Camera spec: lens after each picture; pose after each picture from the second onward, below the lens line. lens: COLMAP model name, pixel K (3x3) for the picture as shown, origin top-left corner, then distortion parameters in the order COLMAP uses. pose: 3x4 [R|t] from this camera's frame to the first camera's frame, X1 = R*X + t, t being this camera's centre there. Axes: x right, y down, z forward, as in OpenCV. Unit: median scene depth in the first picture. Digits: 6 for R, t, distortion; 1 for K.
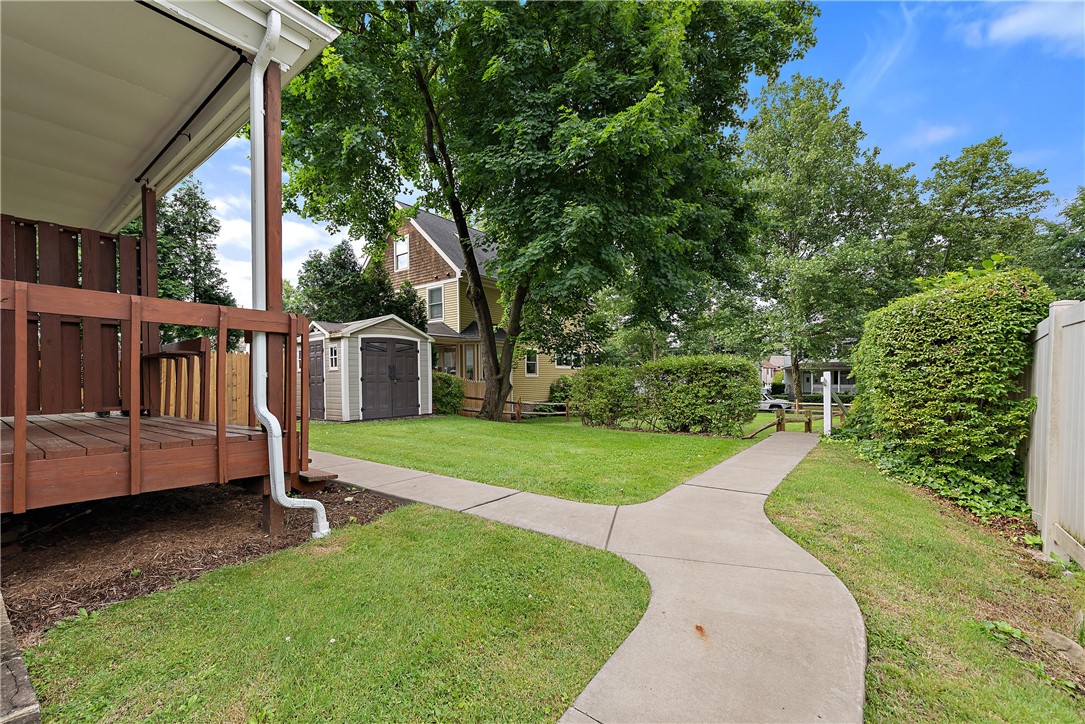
lens RADIAL K [[444.3, 0, 521.3], [0, 444.3, 385.0], [0, 0, 1]] dist [-0.000544, -0.000222]
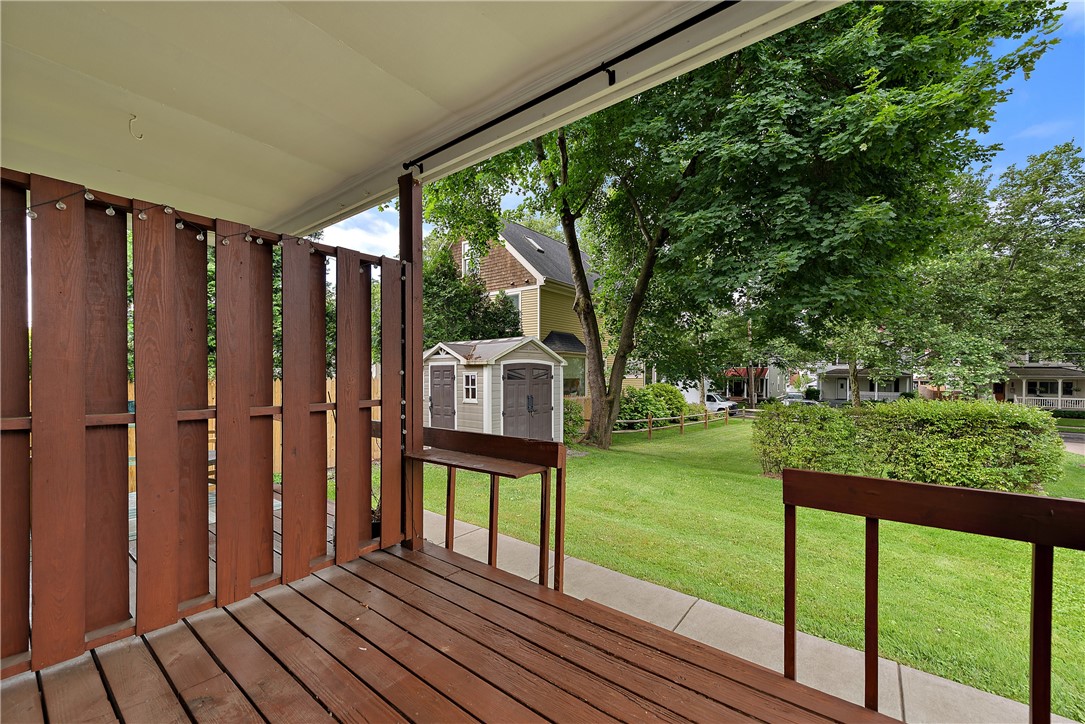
lens RADIAL K [[425.2, 0, 525.9], [0, 425.2, 378.6], [0, 0, 1]] dist [0.010092, -0.003686]
pose [[0.999885, 0.013012, 0.007782, -0.289525], [-0.013004, 0.999915, -0.000992, -0.071122], [-0.007794, 0.000891, 0.999969, 0.171025]]
